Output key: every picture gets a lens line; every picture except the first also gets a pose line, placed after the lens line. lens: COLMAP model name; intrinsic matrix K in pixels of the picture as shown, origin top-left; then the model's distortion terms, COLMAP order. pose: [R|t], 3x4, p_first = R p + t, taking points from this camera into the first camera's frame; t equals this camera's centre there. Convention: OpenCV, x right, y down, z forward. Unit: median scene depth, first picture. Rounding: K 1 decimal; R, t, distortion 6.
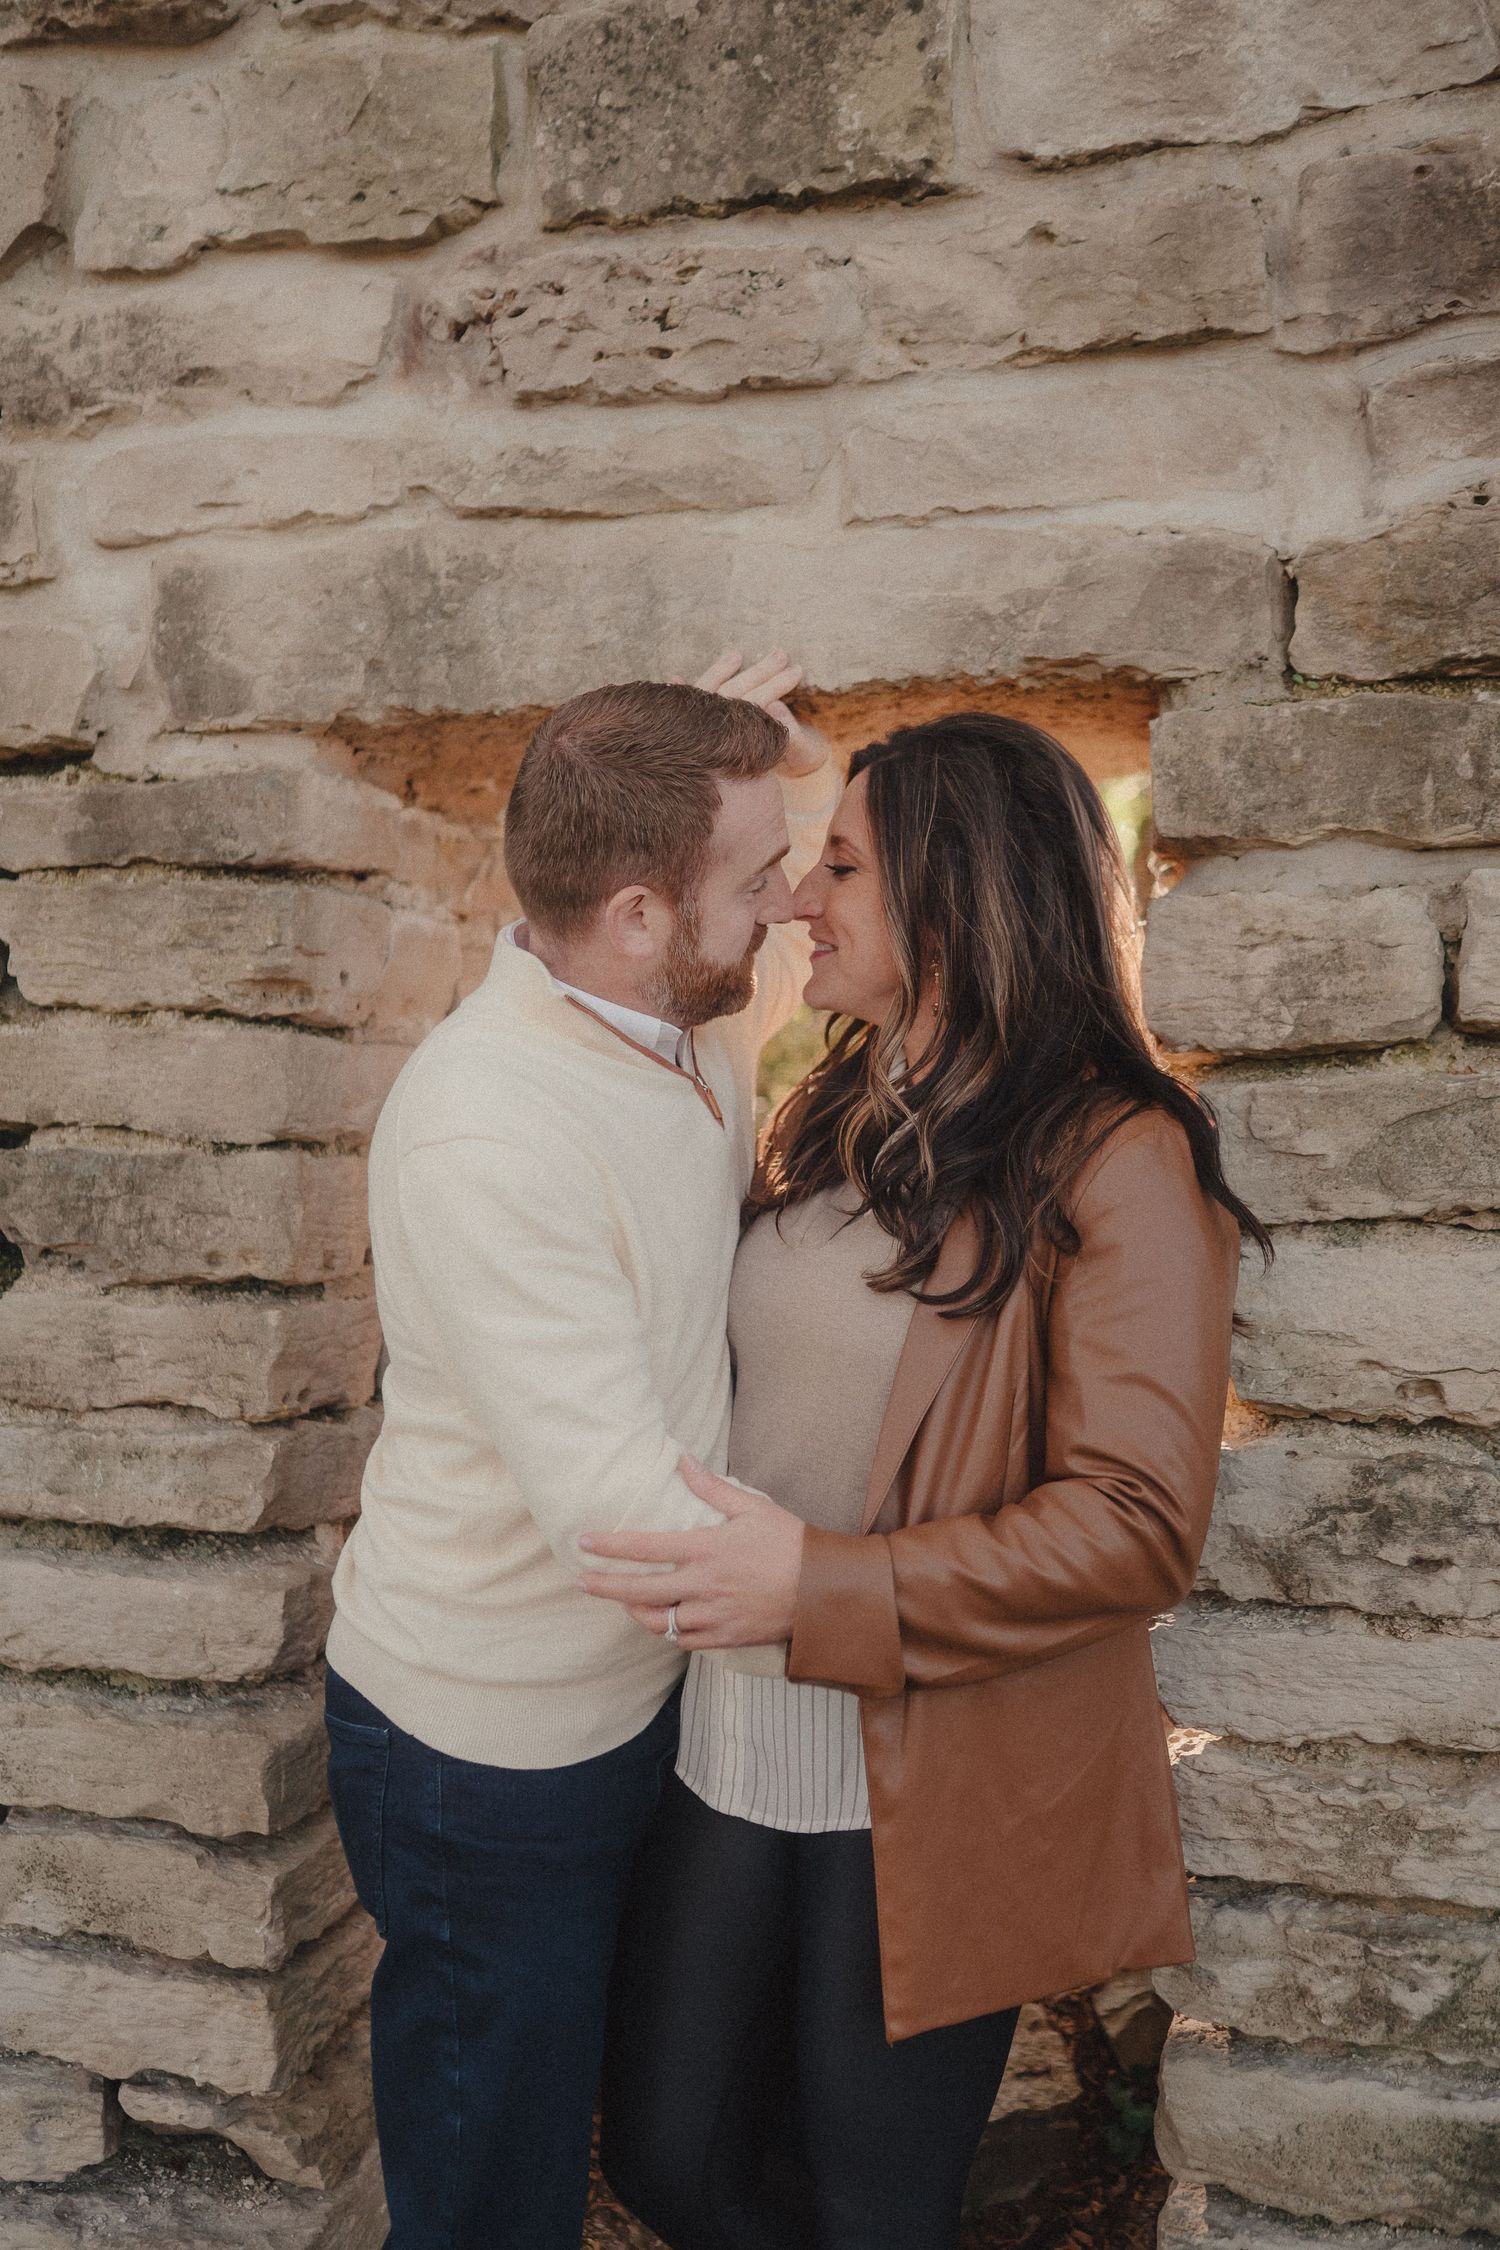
lens RADIAL K [[2109.3, 0, 746.6], [0, 2109.3, 1065.1], [0, 0, 1]] dist [0.005641, -0.000163]
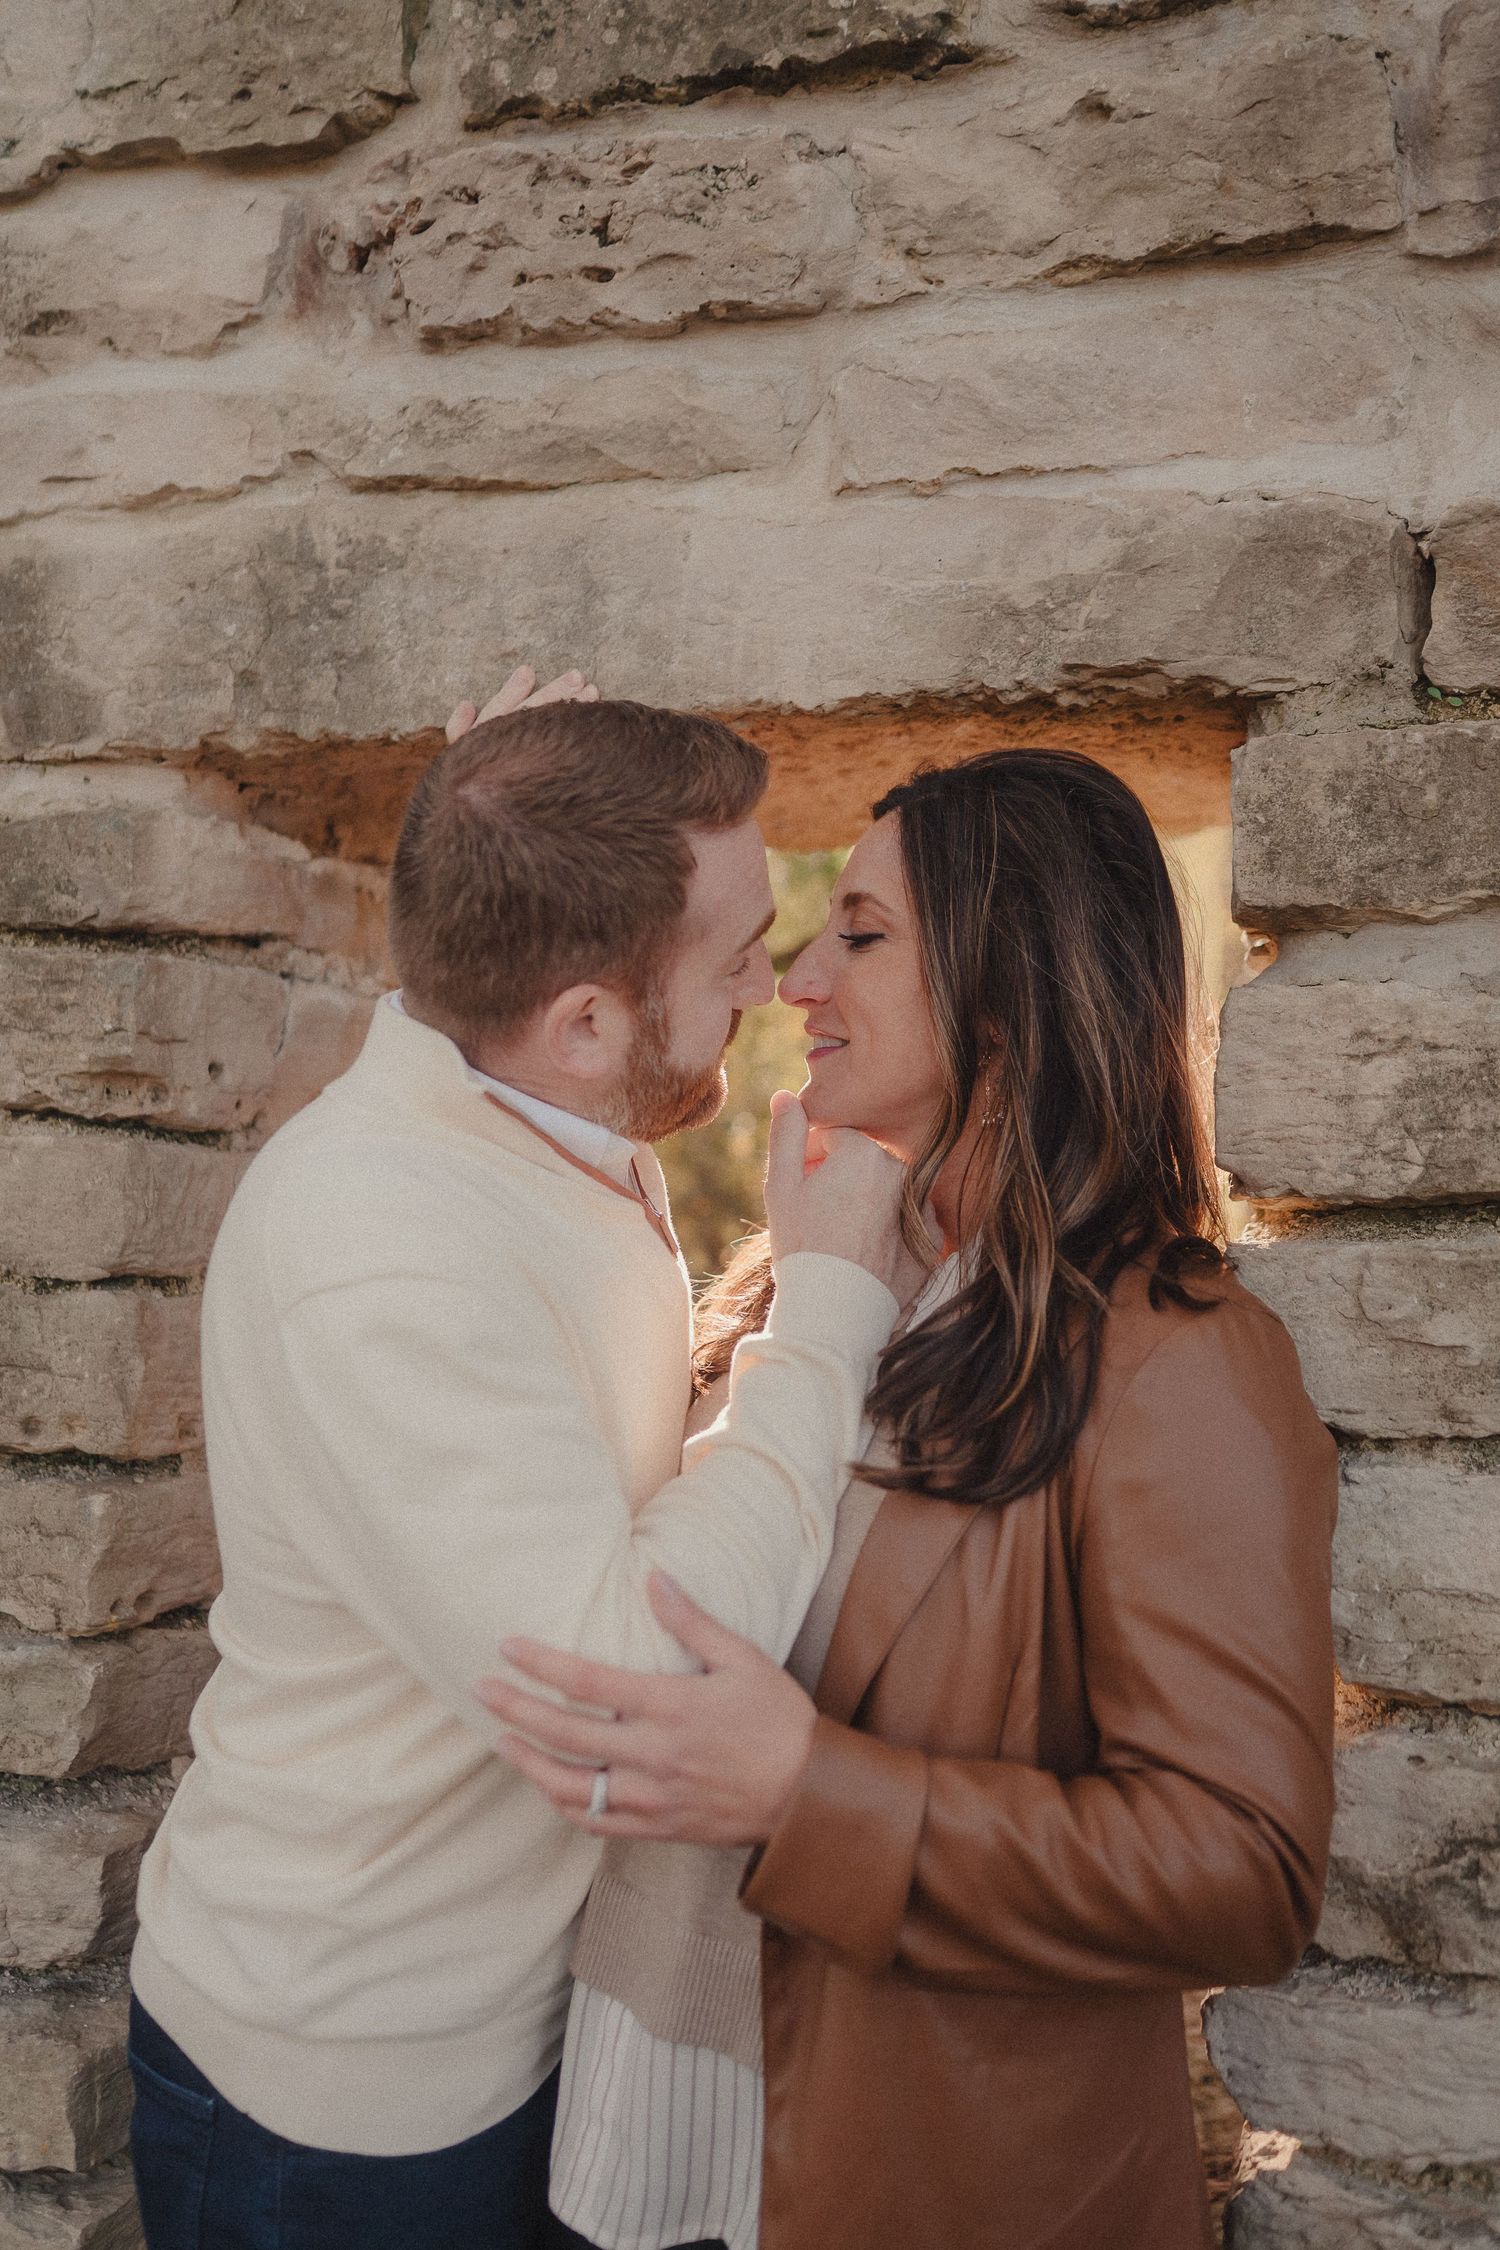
lens RADIAL K [[2109.3, 0, 746.6], [0, 2109.3, 1065.1], [0, 0, 1]] dist [0.005641, -0.000163]
pose [[0.997765, 0.014487, -0.065238, 0.067710], [-0.016076, 0.999585, -0.023905, -0.029933], [0.064864, 0.024900, 0.997583, 0.238342]]
